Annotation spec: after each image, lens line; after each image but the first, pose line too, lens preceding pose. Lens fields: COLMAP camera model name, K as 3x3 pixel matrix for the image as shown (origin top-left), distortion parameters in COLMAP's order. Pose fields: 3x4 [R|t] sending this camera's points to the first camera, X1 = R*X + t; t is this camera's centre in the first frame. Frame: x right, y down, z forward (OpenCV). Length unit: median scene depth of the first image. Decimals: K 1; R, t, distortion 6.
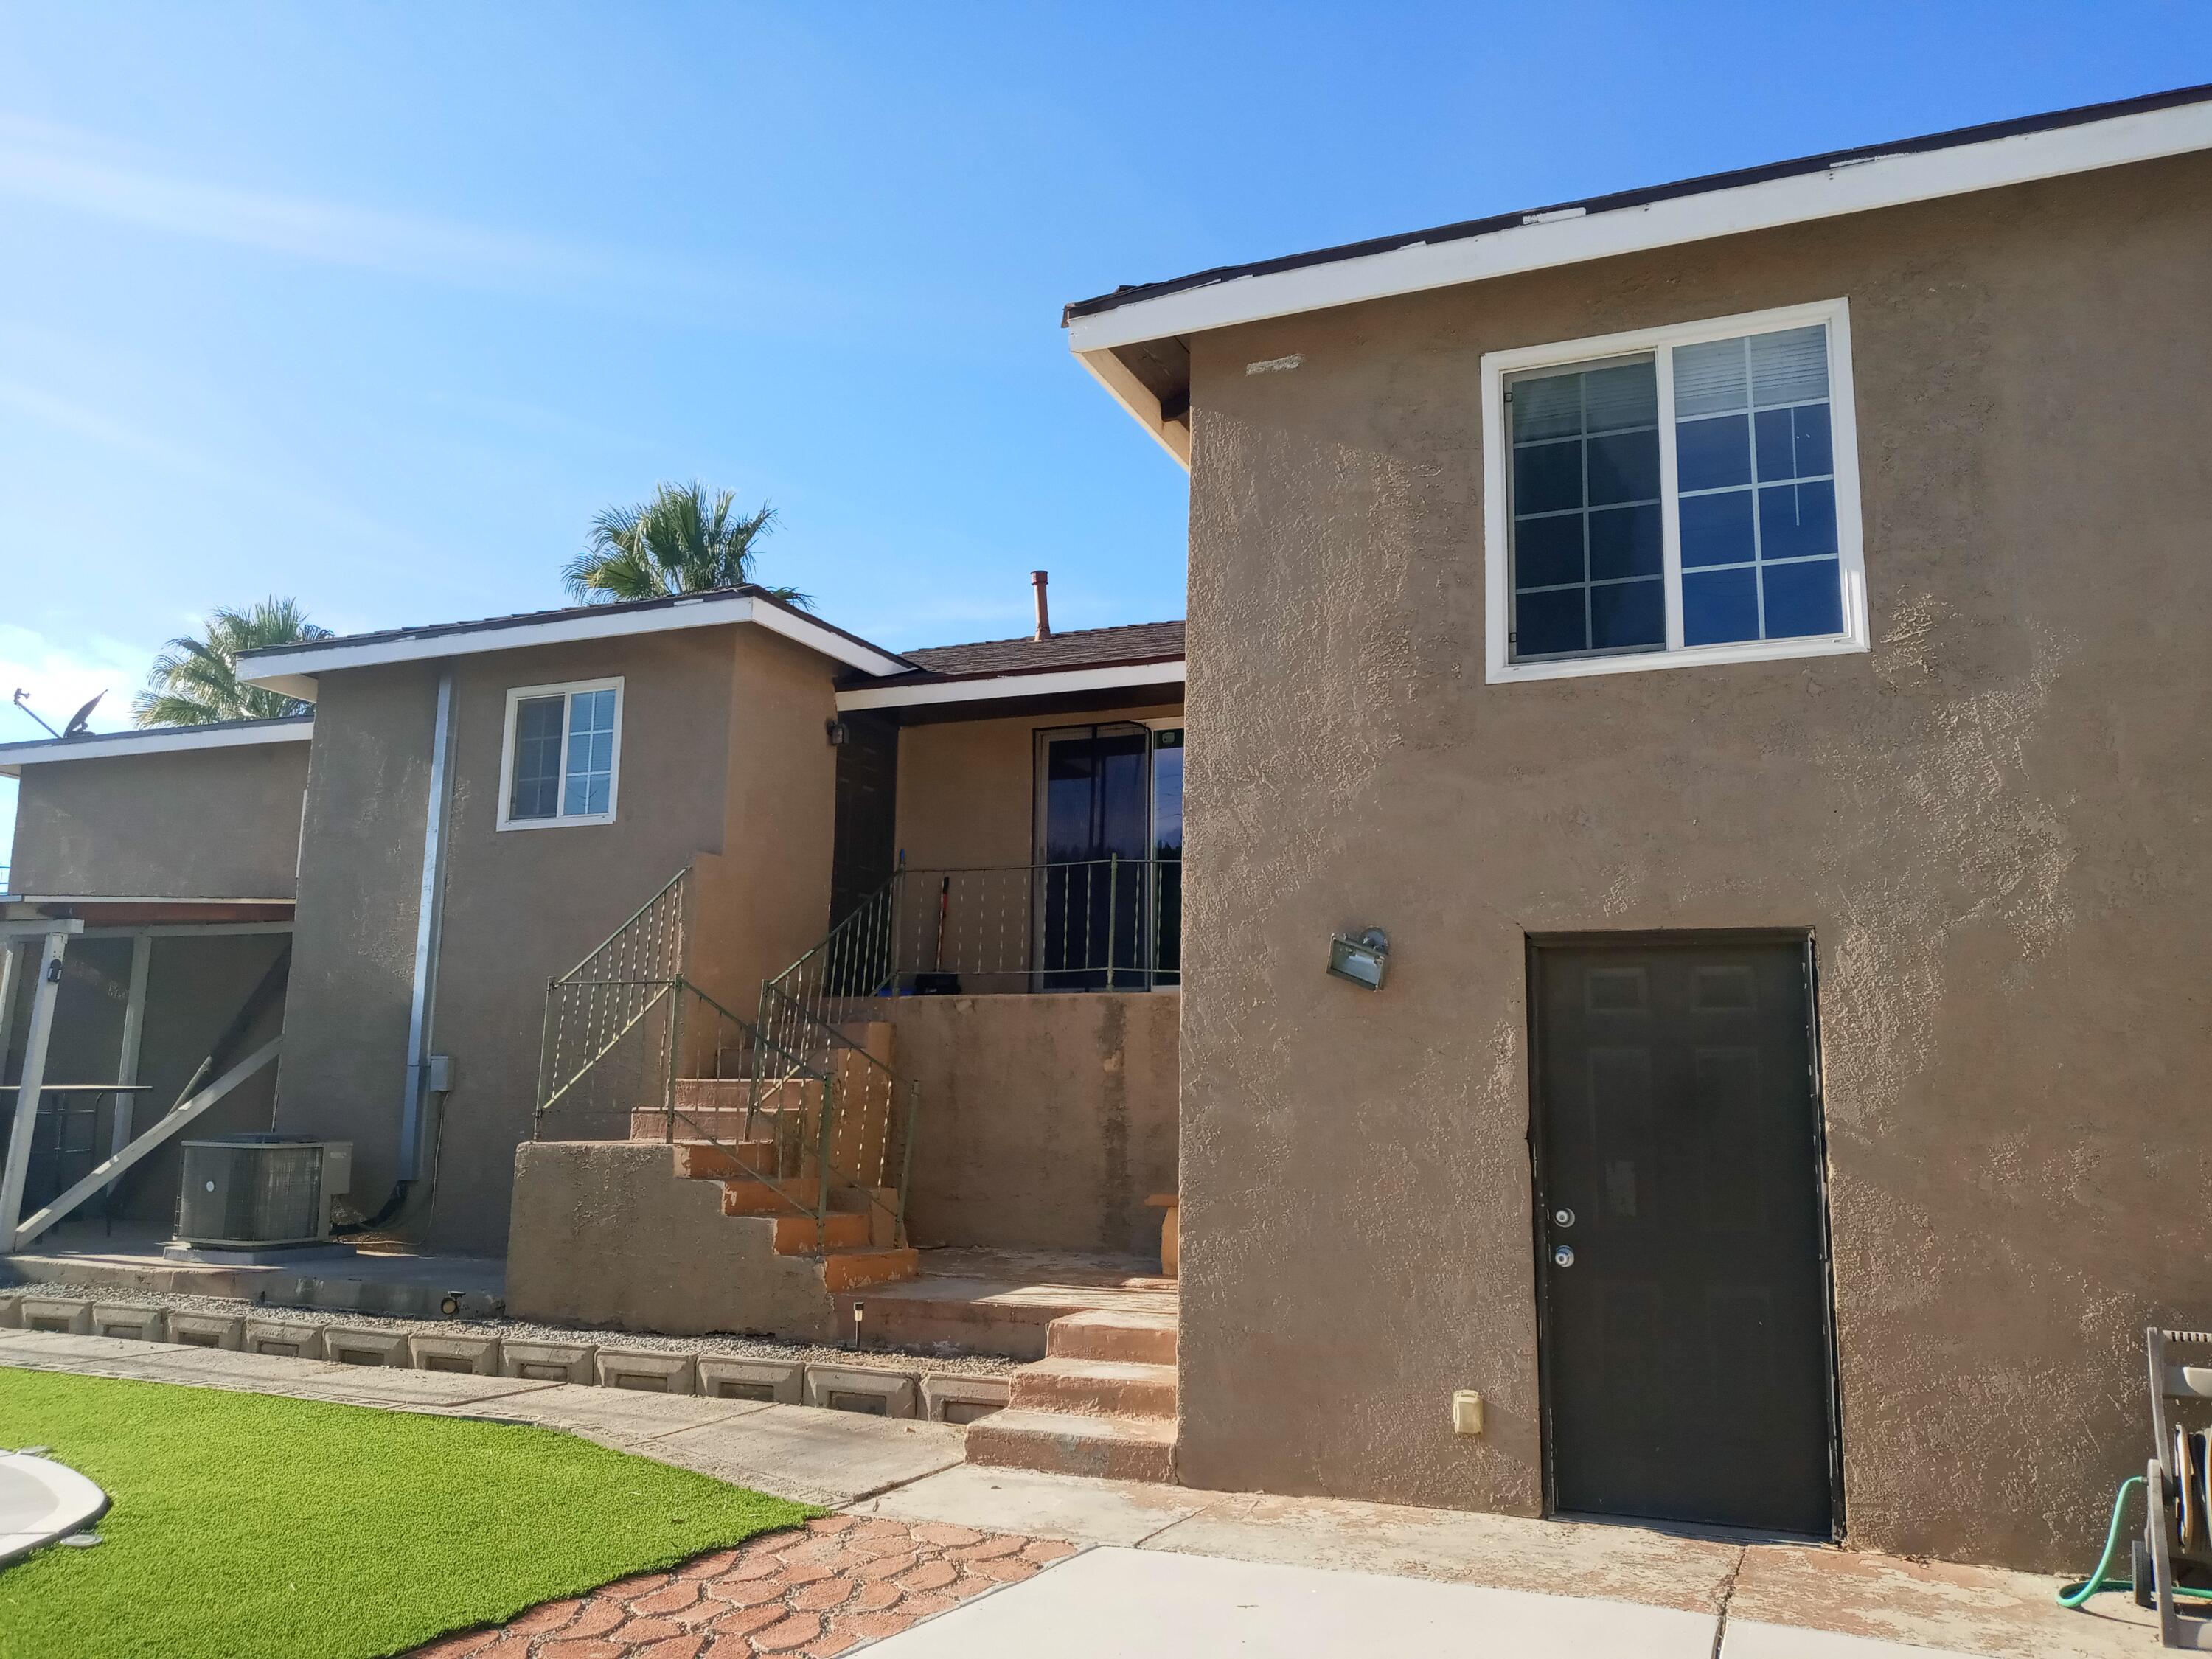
lens RADIAL K [[1783.2, 0, 1142.7], [0, 1783.2, 819.3], [0, 0, 1]] dist [0.043535, -0.073790]
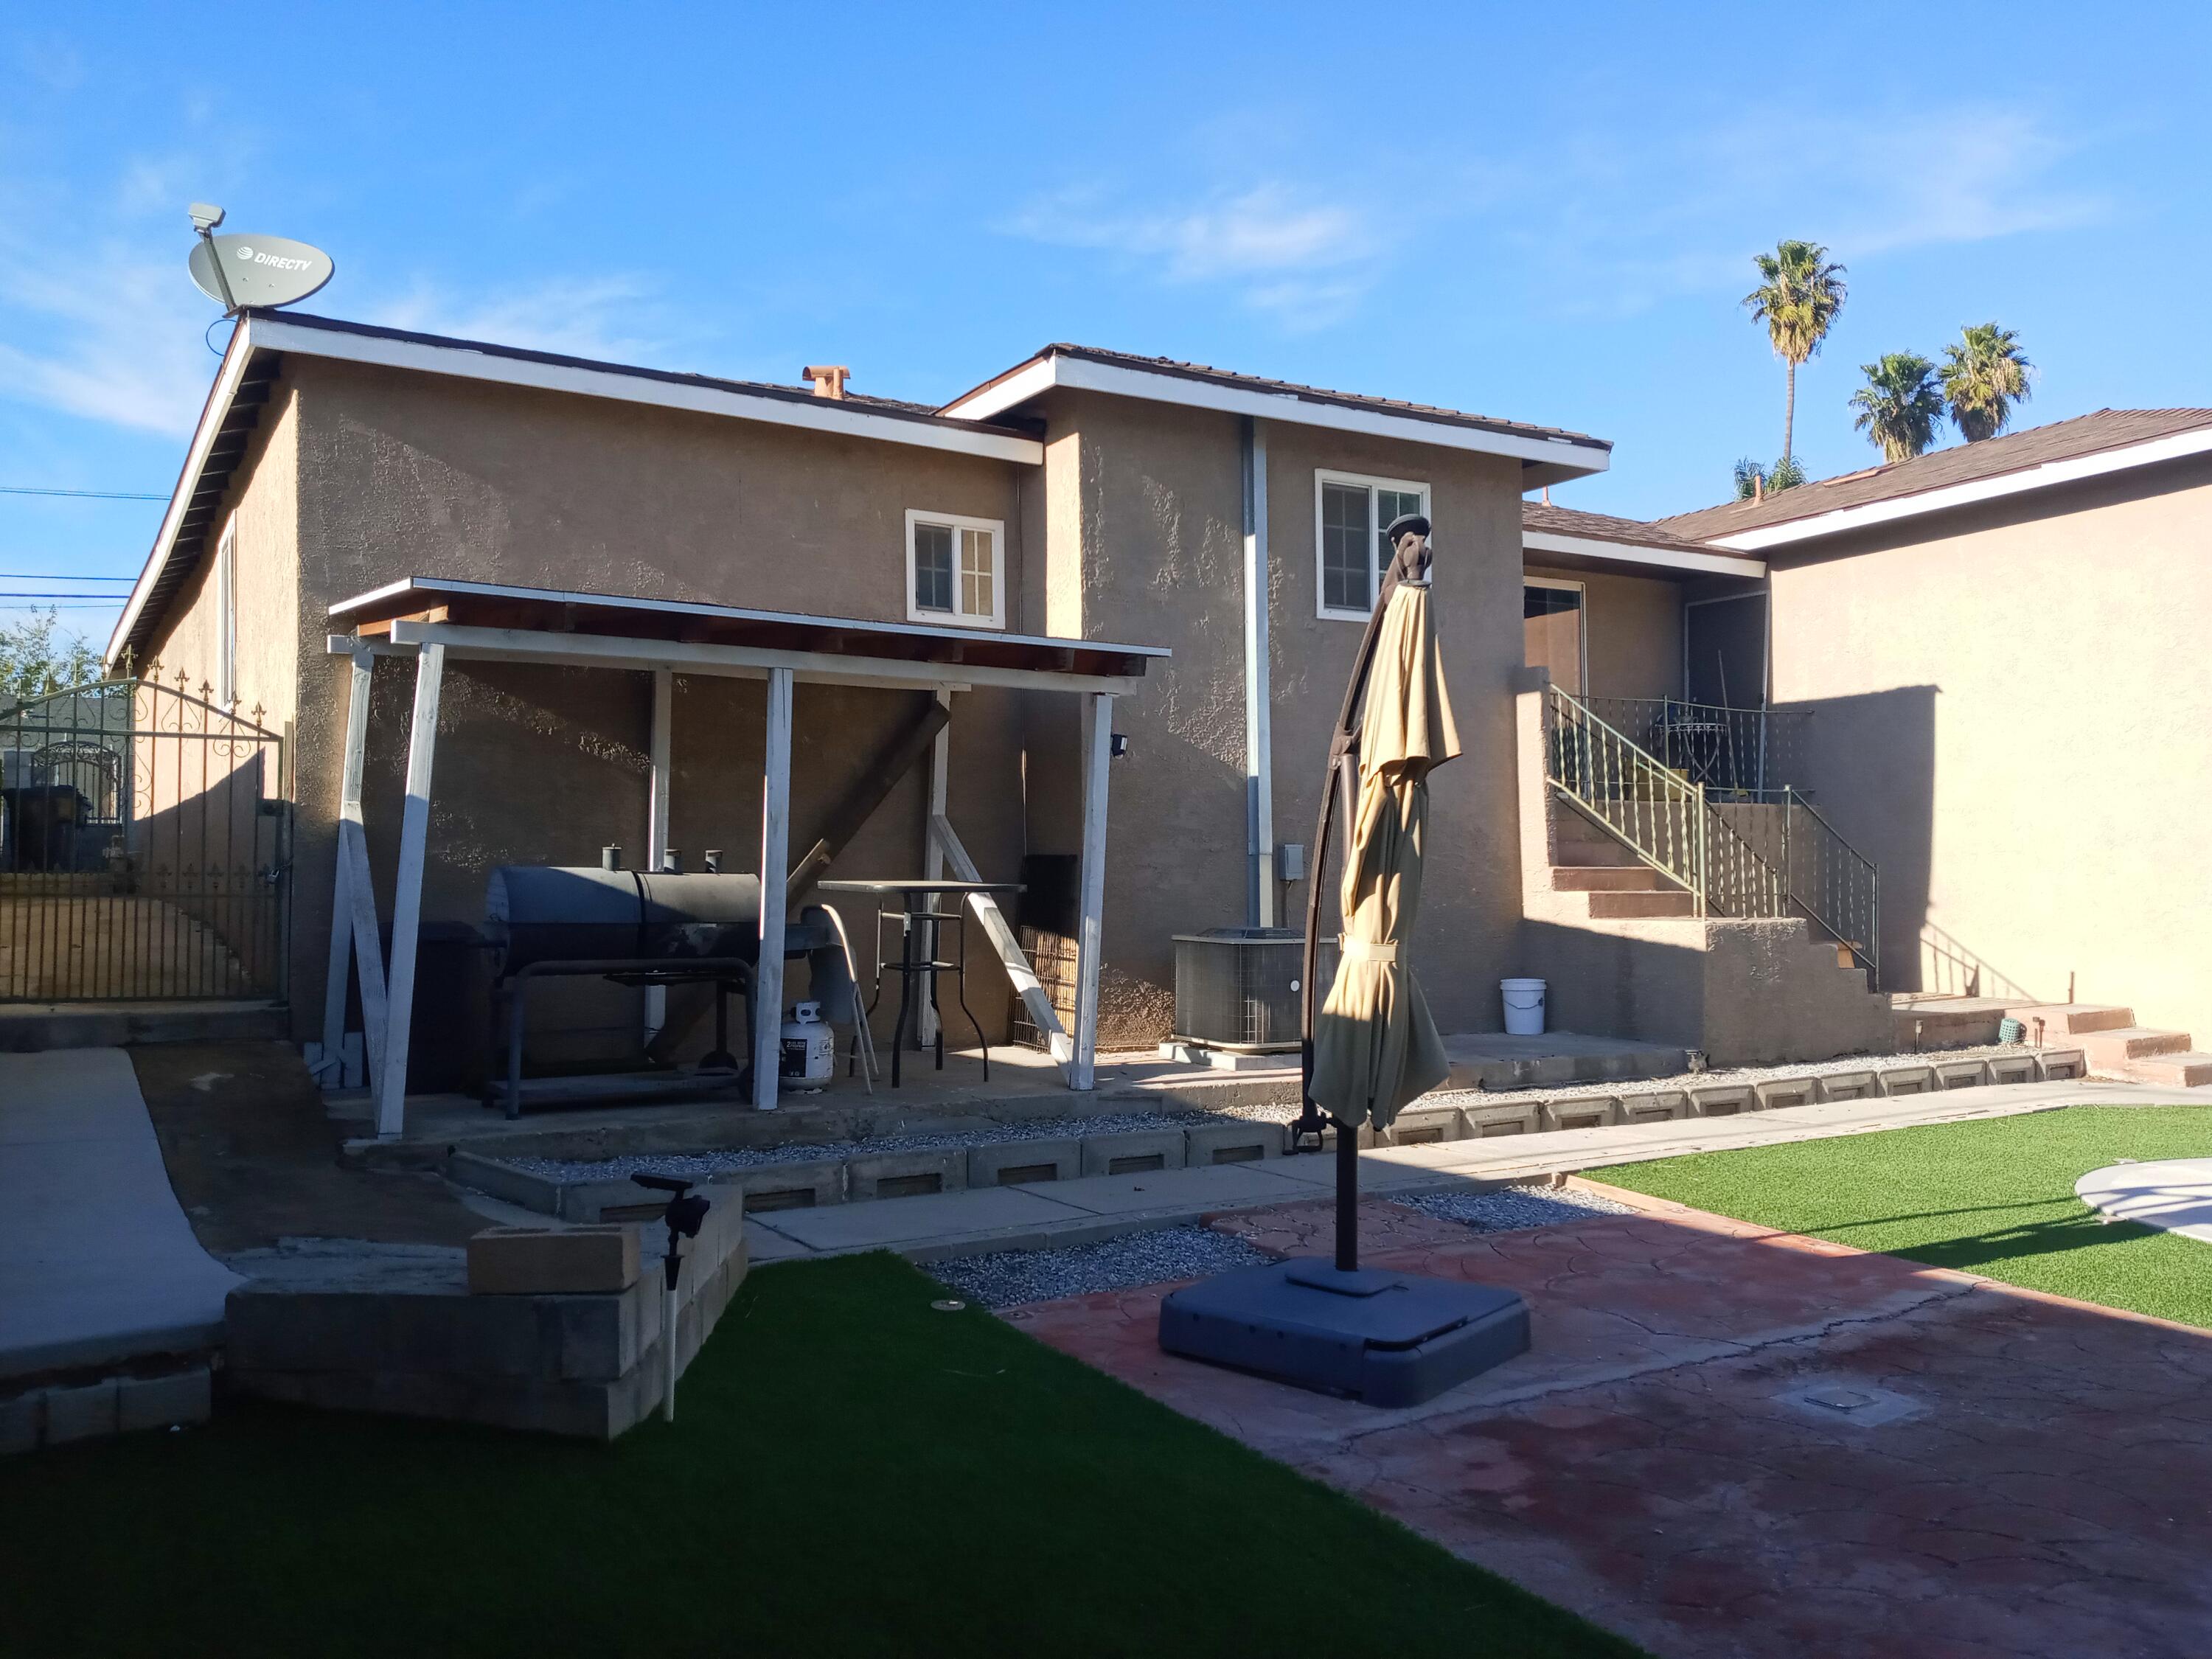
lens RADIAL K [[1783.2, 0, 1120.1], [0, 1783.2, 844.1], [0, 0, 1]] dist [0.043535, -0.073790]
pose [[0.568775, -0.003072, 0.822487, -1.366916], [-0.118206, 0.989307, 0.085438, 0.065755], [-0.813954, -0.145818, 0.562330, 0.586174]]
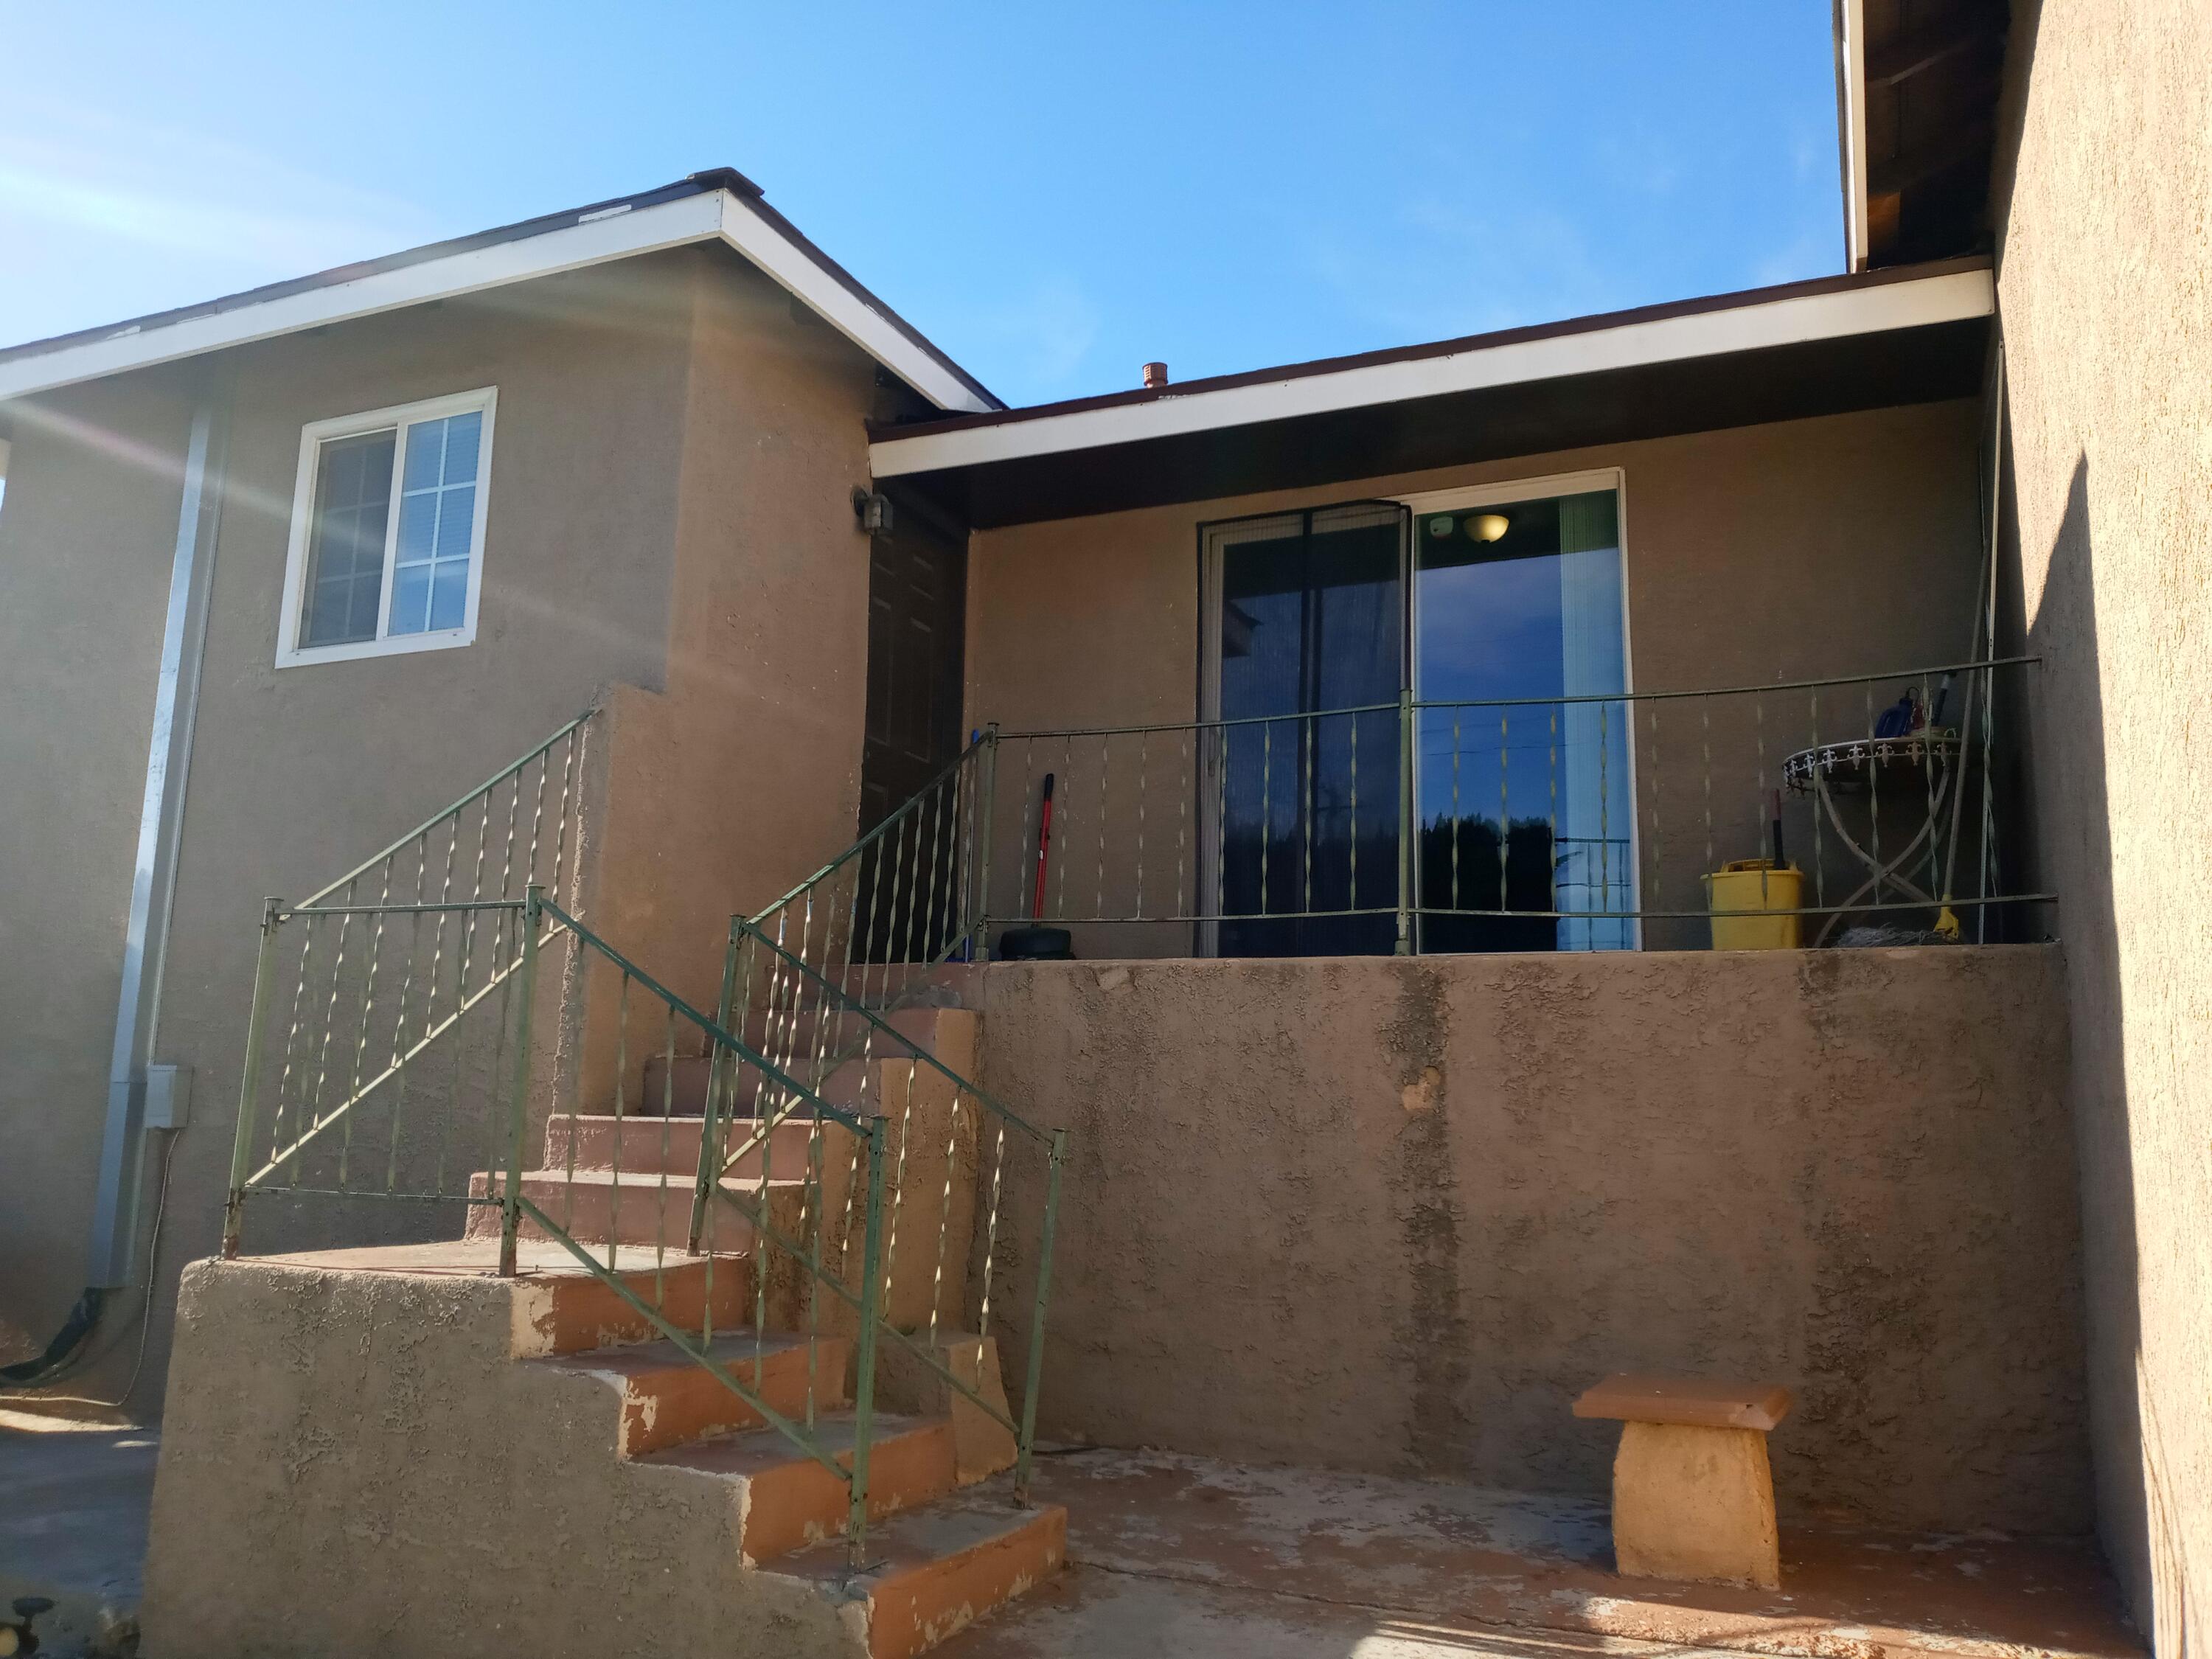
lens RADIAL K [[1783.2, 0, 1091.8], [0, 1783.2, 820.8], [0, 0, 1]] dist [0.043535, -0.073790]
pose [[0.999544, 0.005772, -0.029640, -0.095886], [-0.005913, 0.999972, -0.004647, 0.062681], [0.029612, 0.004821, 0.999550, 0.493554]]
